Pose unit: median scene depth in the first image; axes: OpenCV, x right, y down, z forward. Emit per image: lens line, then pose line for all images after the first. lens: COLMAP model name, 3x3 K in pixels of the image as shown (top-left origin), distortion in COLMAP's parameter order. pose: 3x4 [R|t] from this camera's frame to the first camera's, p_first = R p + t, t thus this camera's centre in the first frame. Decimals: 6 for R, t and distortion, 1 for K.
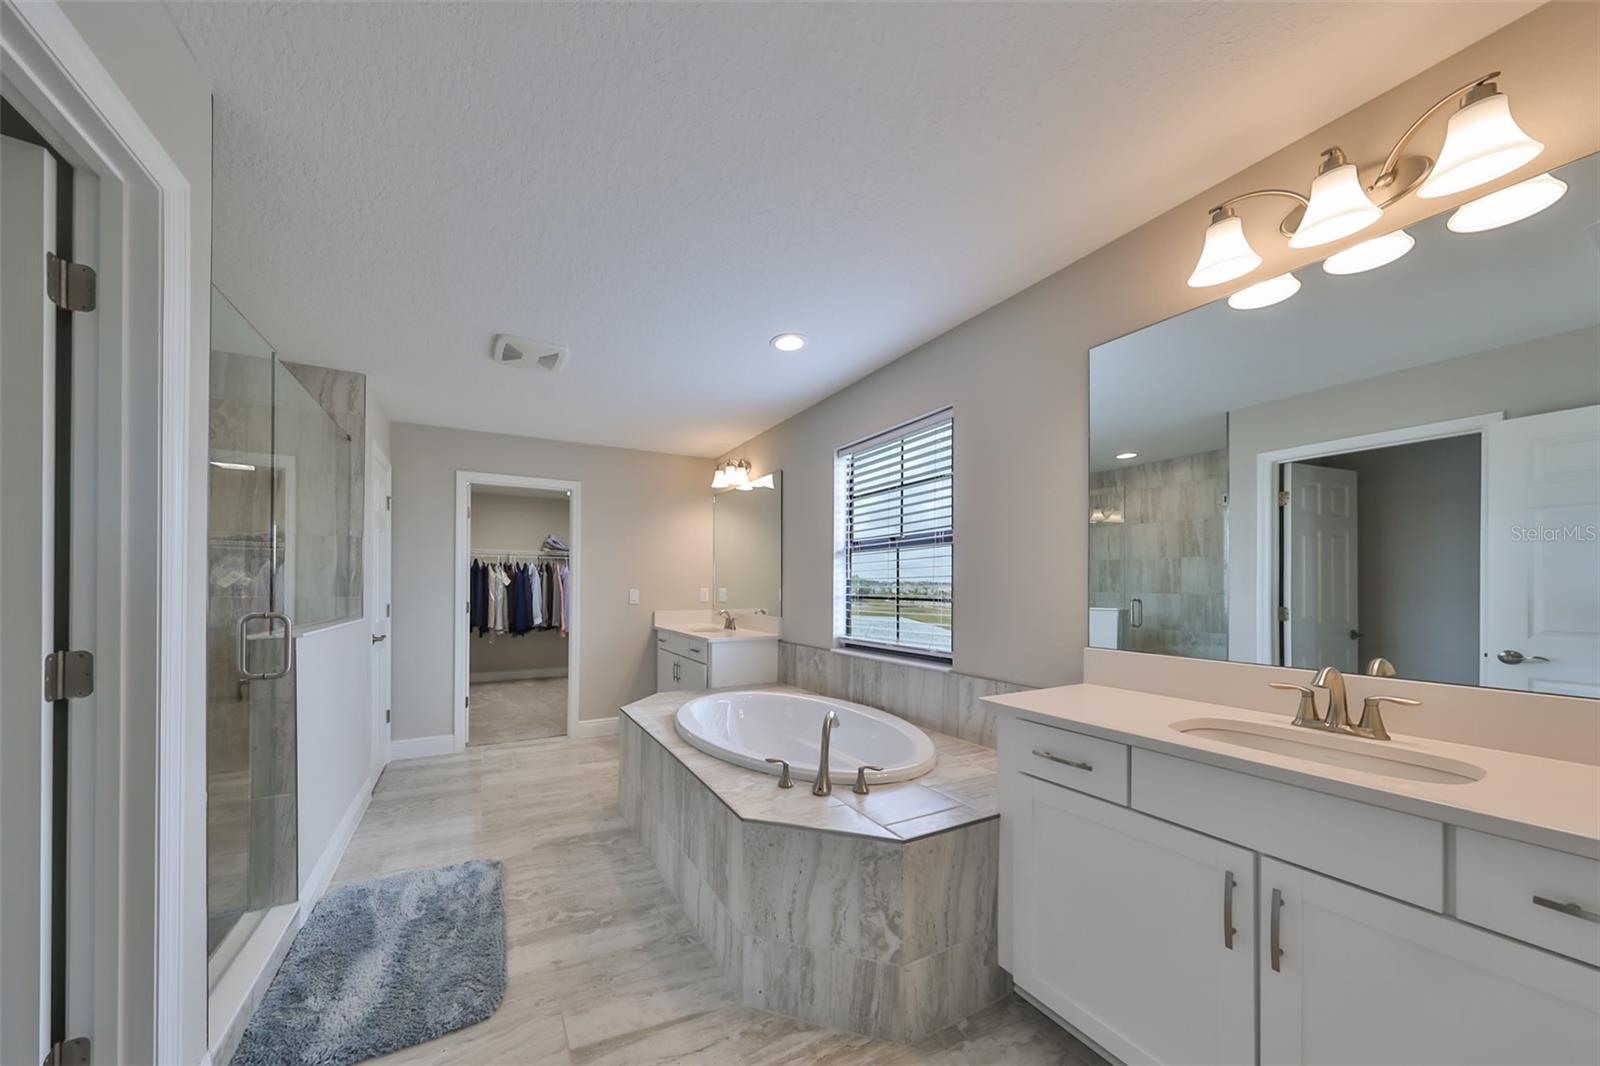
lens RADIAL K [[490.2, 0, 747.9], [0, 490.2, 586.8], [0, 0, 1]] dist [0.001833, -0.000208]
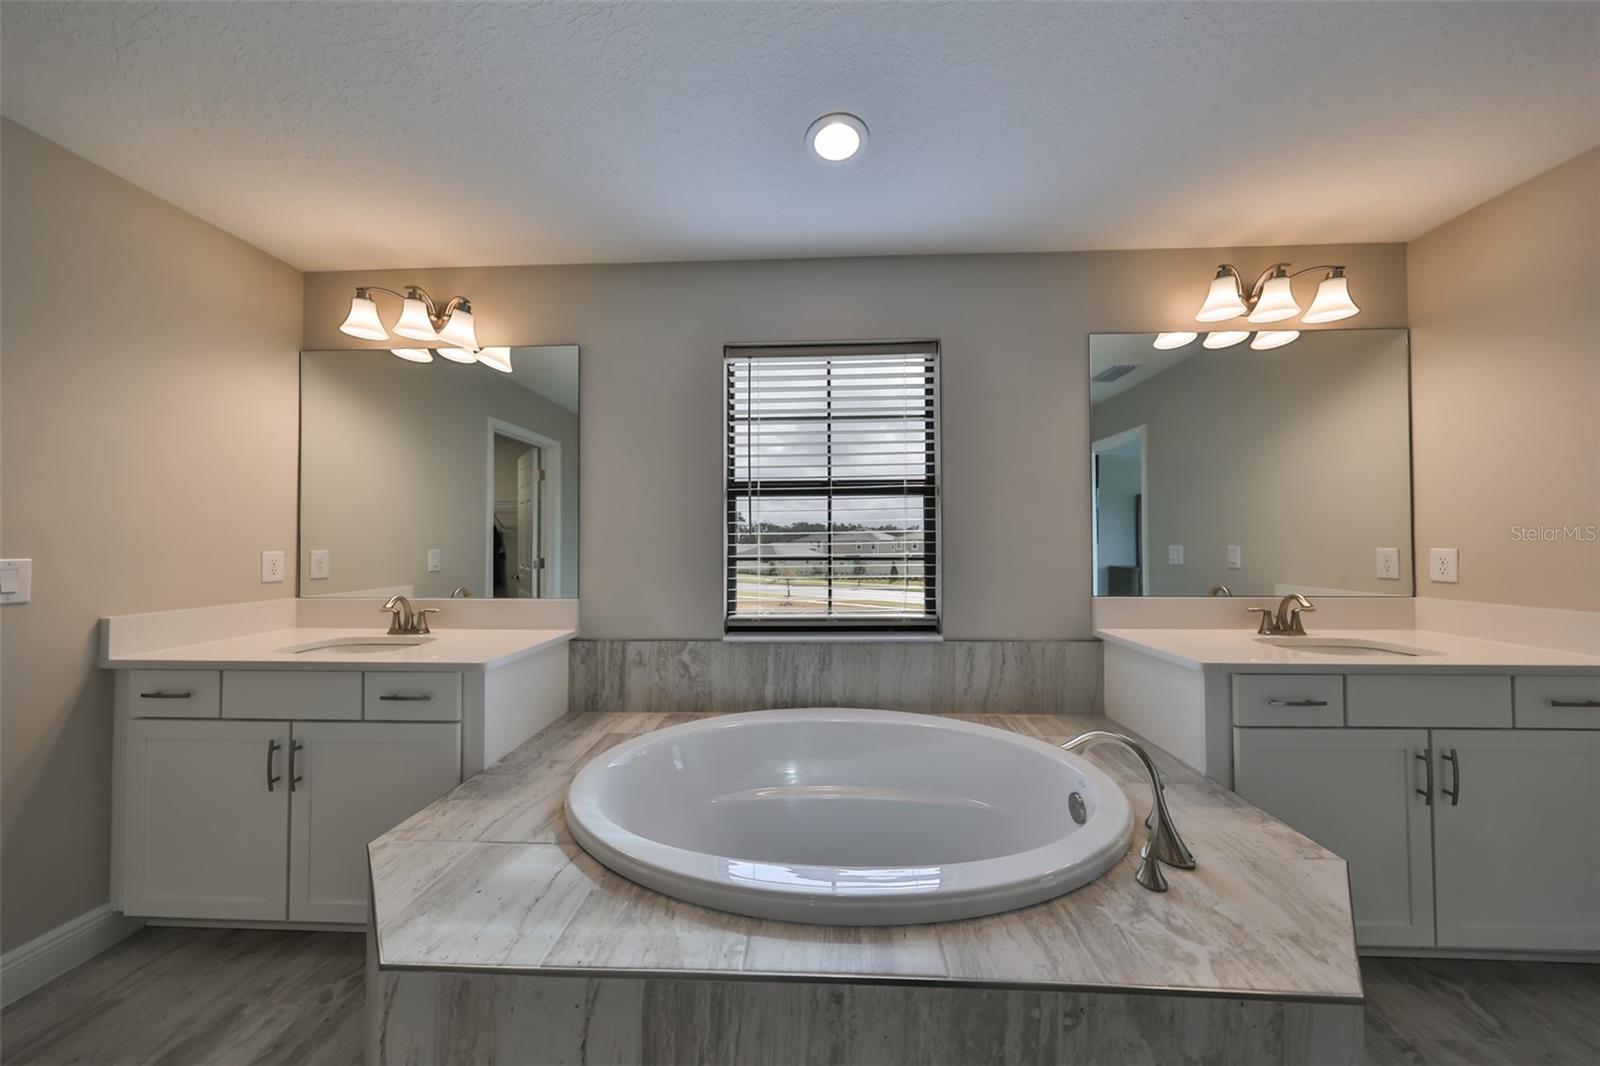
lens RADIAL K [[490.2, 0, 810.6], [0, 490.2, 537.1], [0, 0, 1]] dist [0.001833, -0.000208]
pose [[0.505046, 0.005178, 0.863077, -0.396353], [0.005231, 0.999945, -0.009060, -0.004533], [-0.863077, 0.009090, 0.504991, 0.637282]]
